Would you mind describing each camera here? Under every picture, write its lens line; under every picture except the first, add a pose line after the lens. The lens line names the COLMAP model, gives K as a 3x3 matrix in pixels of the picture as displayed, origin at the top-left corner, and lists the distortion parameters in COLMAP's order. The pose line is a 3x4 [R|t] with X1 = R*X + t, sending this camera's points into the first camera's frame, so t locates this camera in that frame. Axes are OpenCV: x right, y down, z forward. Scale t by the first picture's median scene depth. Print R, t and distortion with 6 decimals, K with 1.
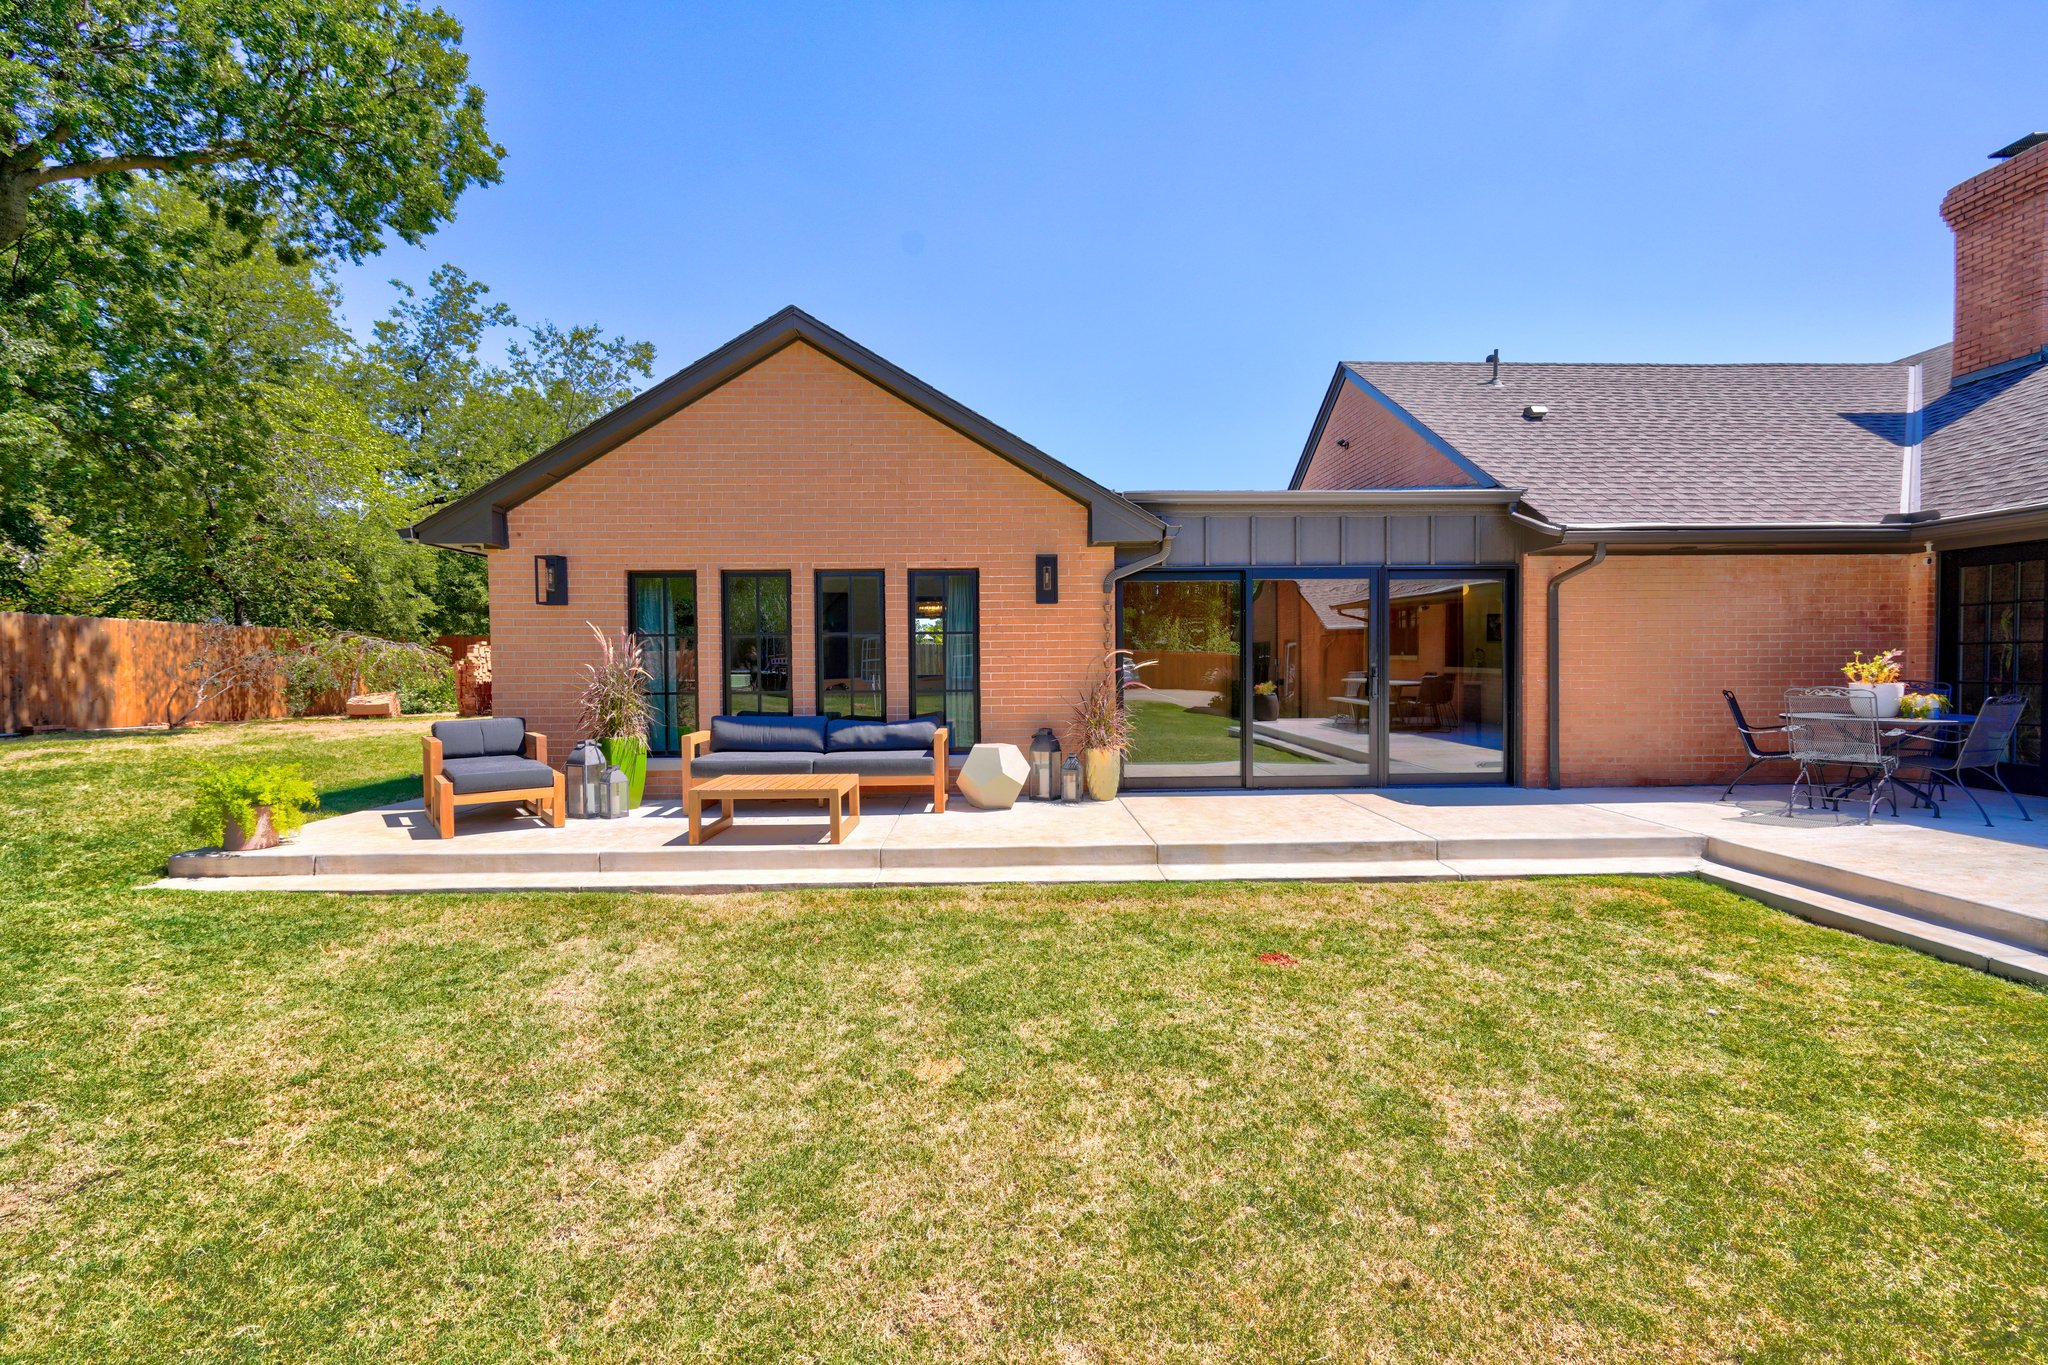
lens RADIAL K [[929.3, 0, 1024.7], [0, 929.3, 682.5], [0, 0, 1]] dist [-0.006617, 0.003414]
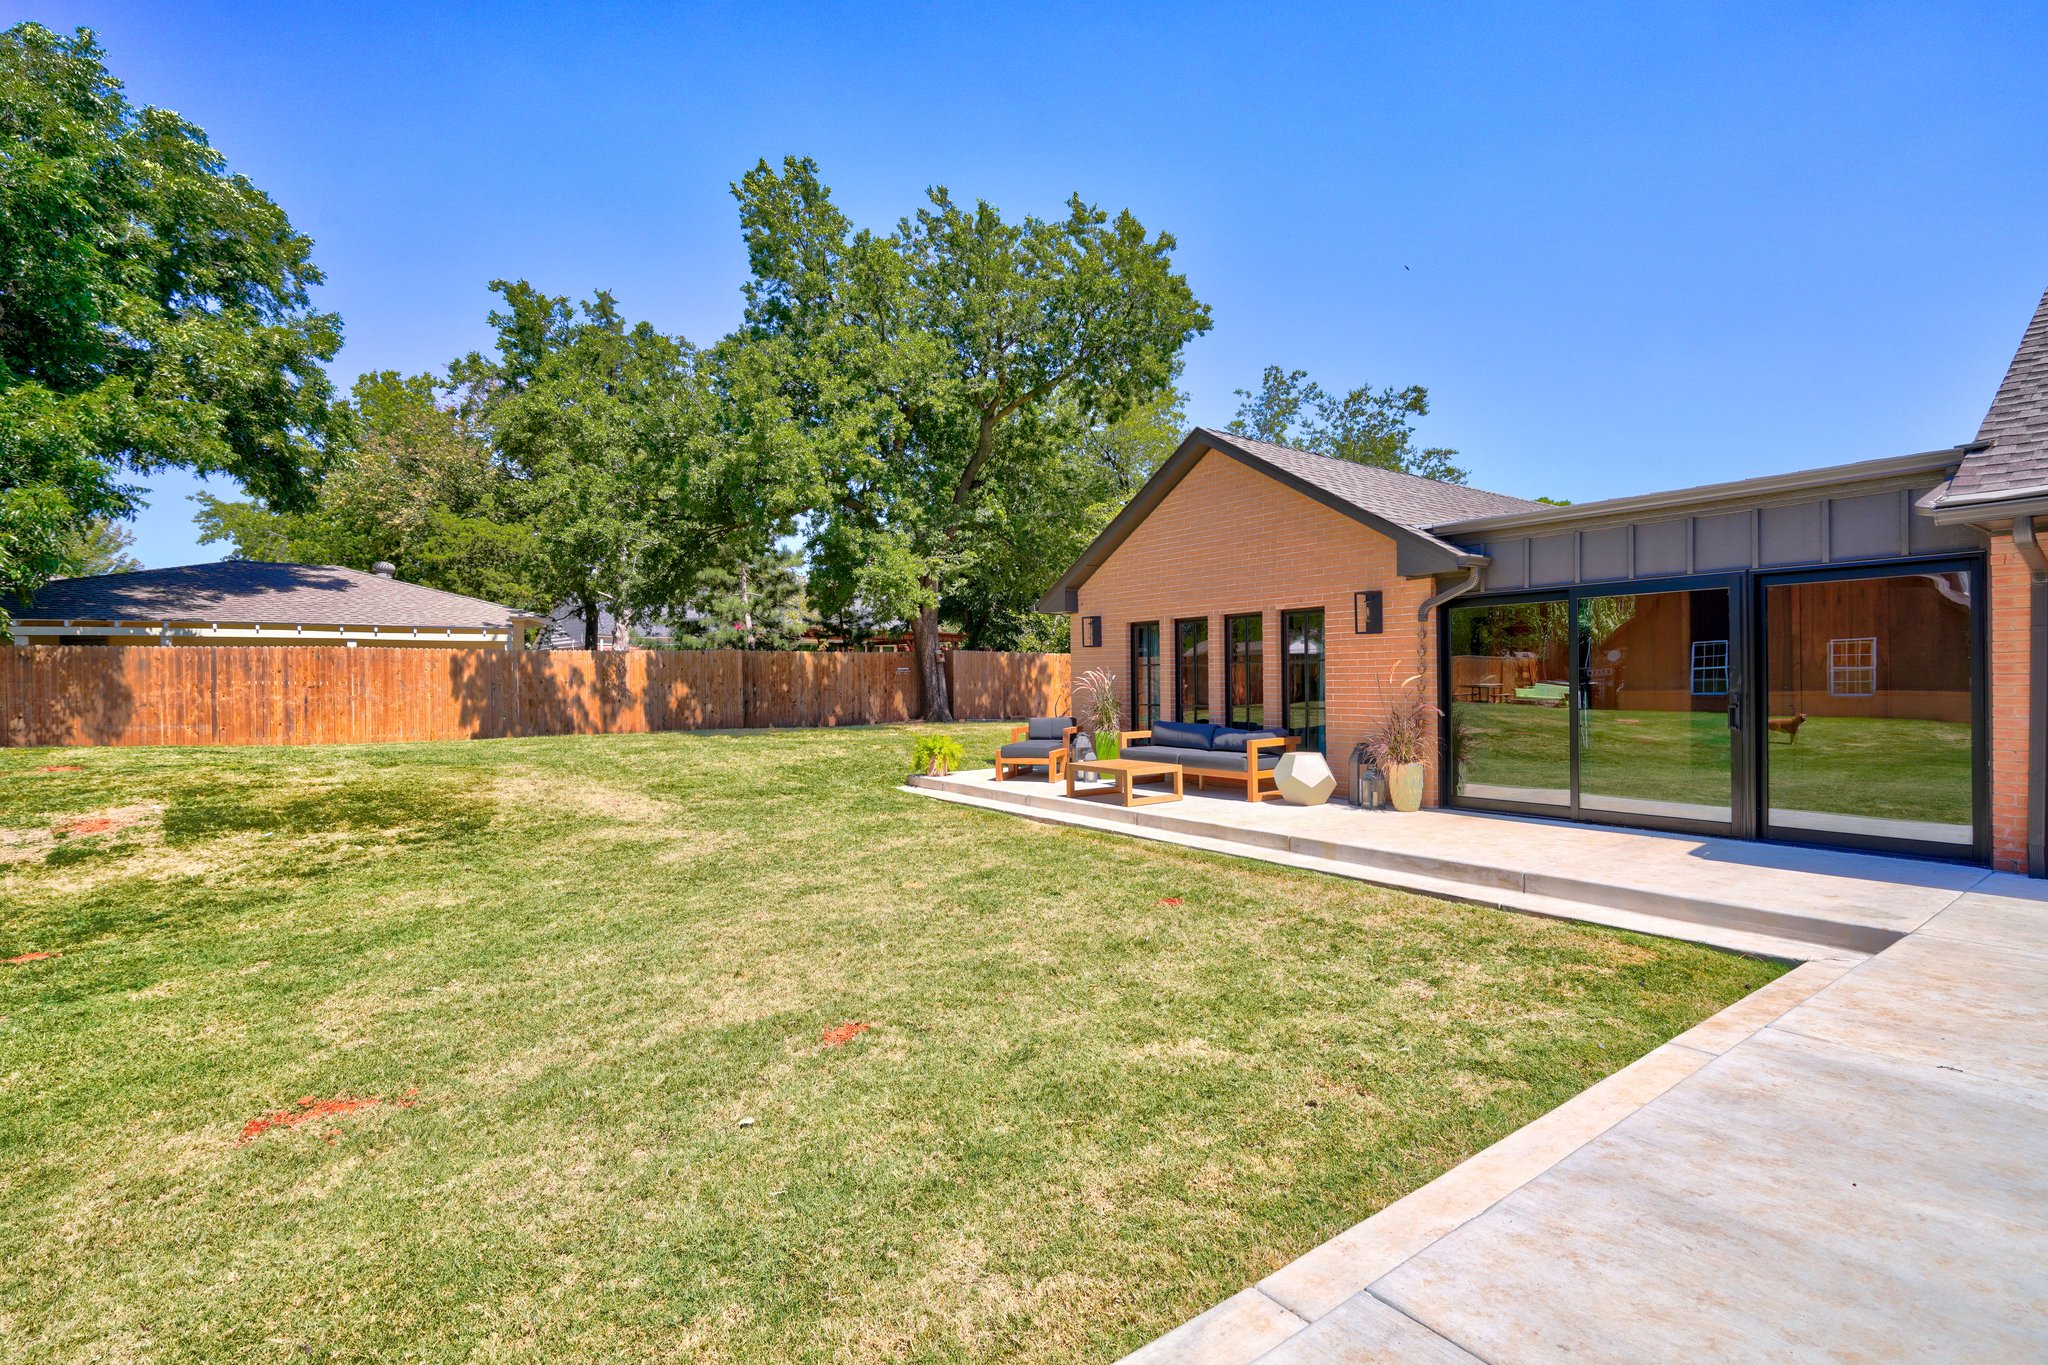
lens RADIAL K [[929.3, 0, 1021.9], [0, 929.3, 687.1], [0, 0, 1]] dist [-0.006617, 0.003414]
pose [[0.561430, 0.008593, -0.827480, 0.721142], [-0.013962, 0.999902, 0.000910, -0.014246], [0.827407, 0.011042, 0.561495, 0.007643]]
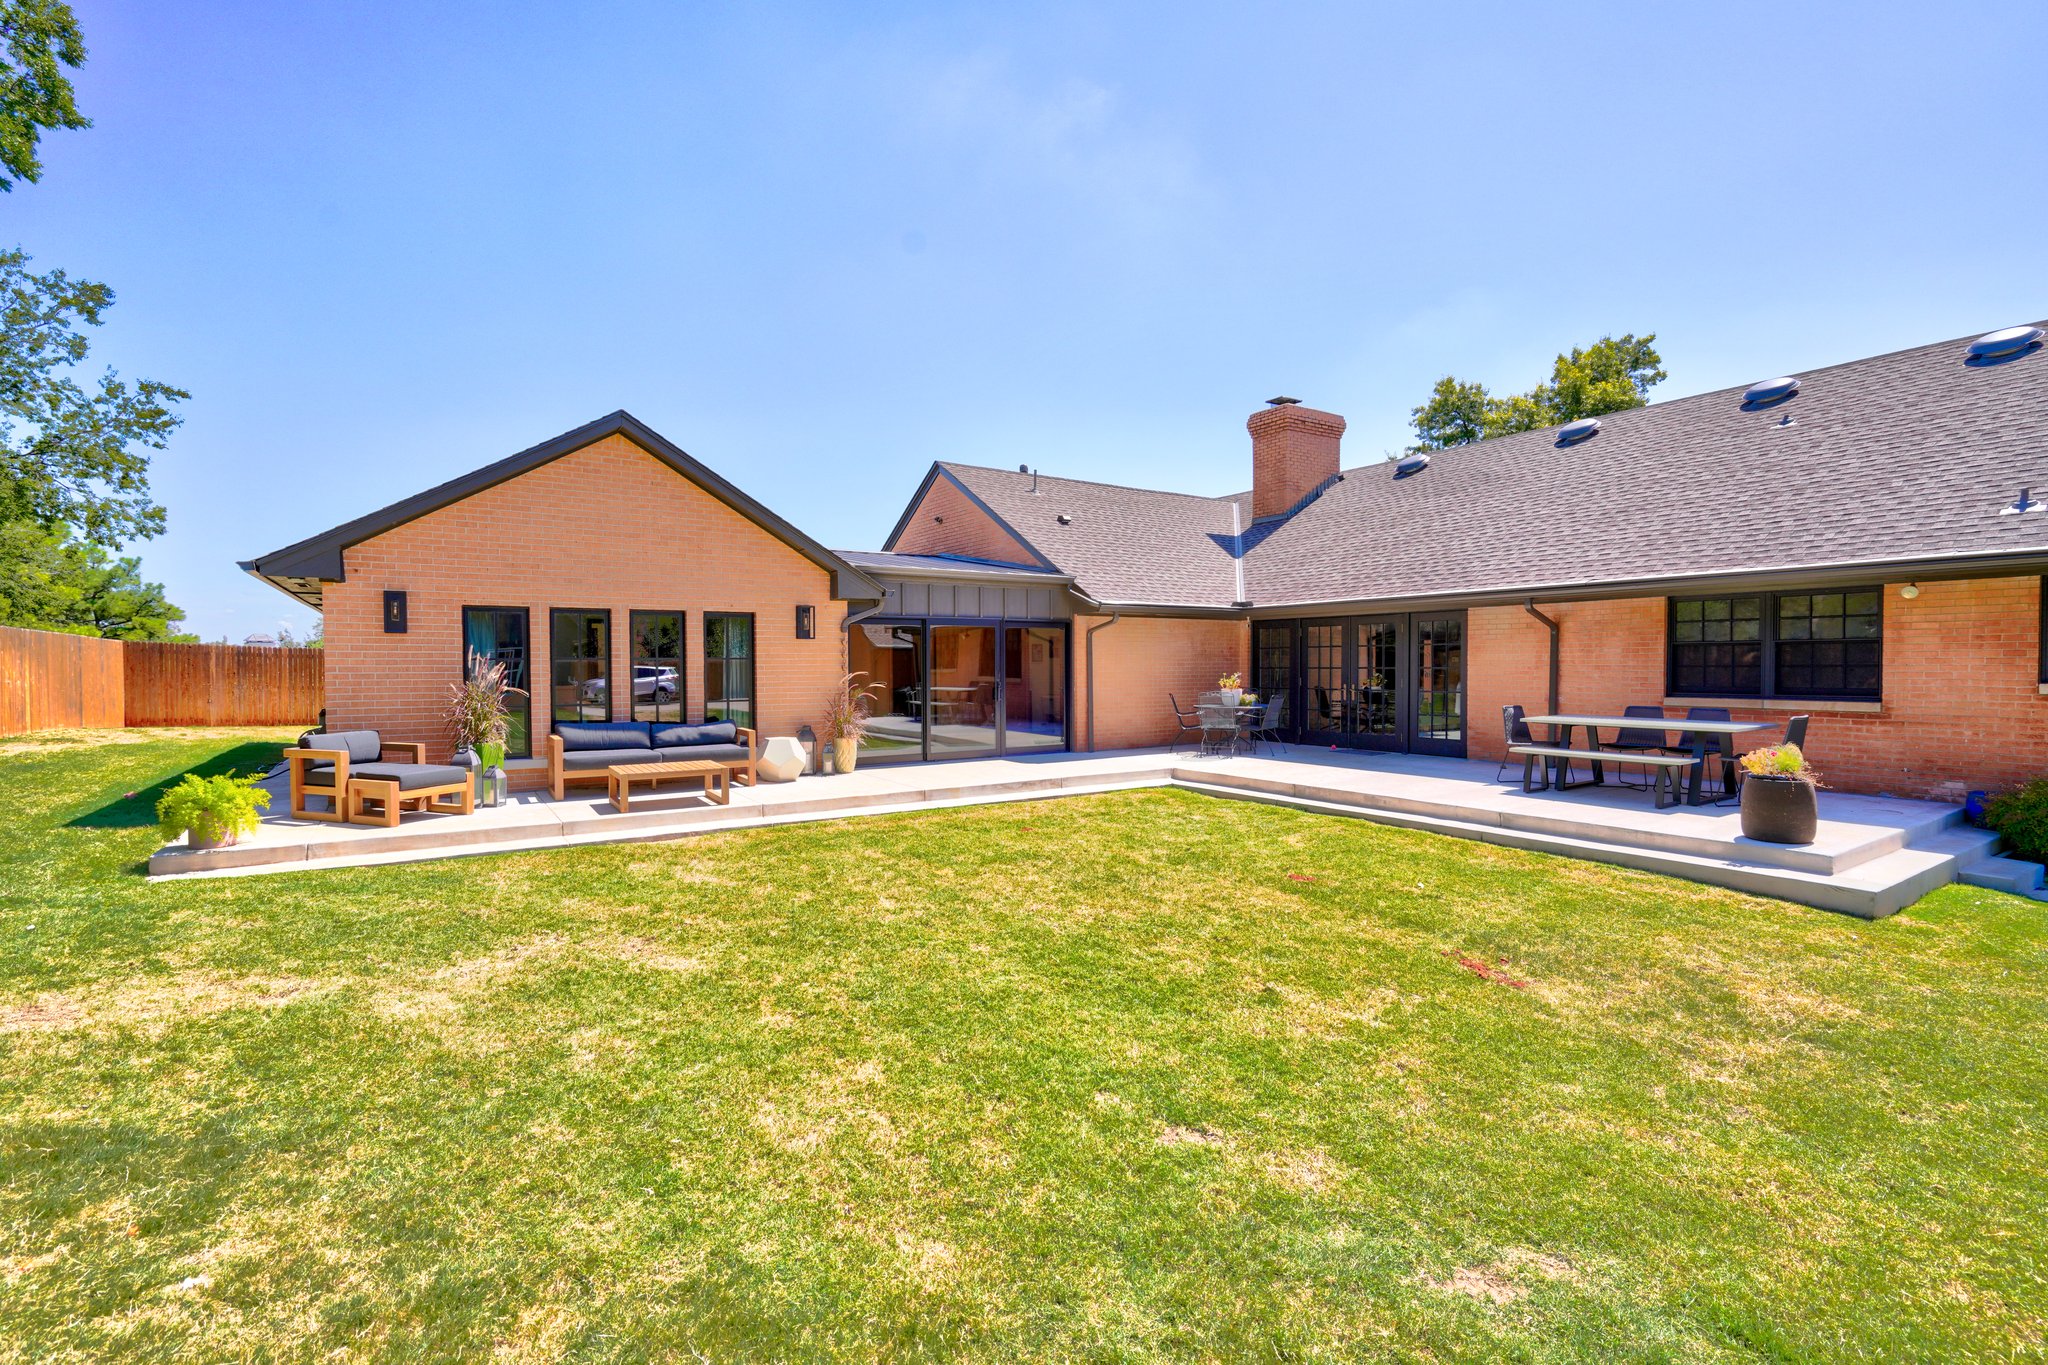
lens RADIAL K [[929.3, 0, 1034.2], [0, 929.3, 681.2], [0, 0, 1]] dist [-0.006617, 0.003414]
pose [[0.844144, -0.005452, 0.536089, -0.444665], [0.008652, 0.999957, -0.003455, -0.011510], [-0.536046, 0.007555, 0.844155, -0.400543]]
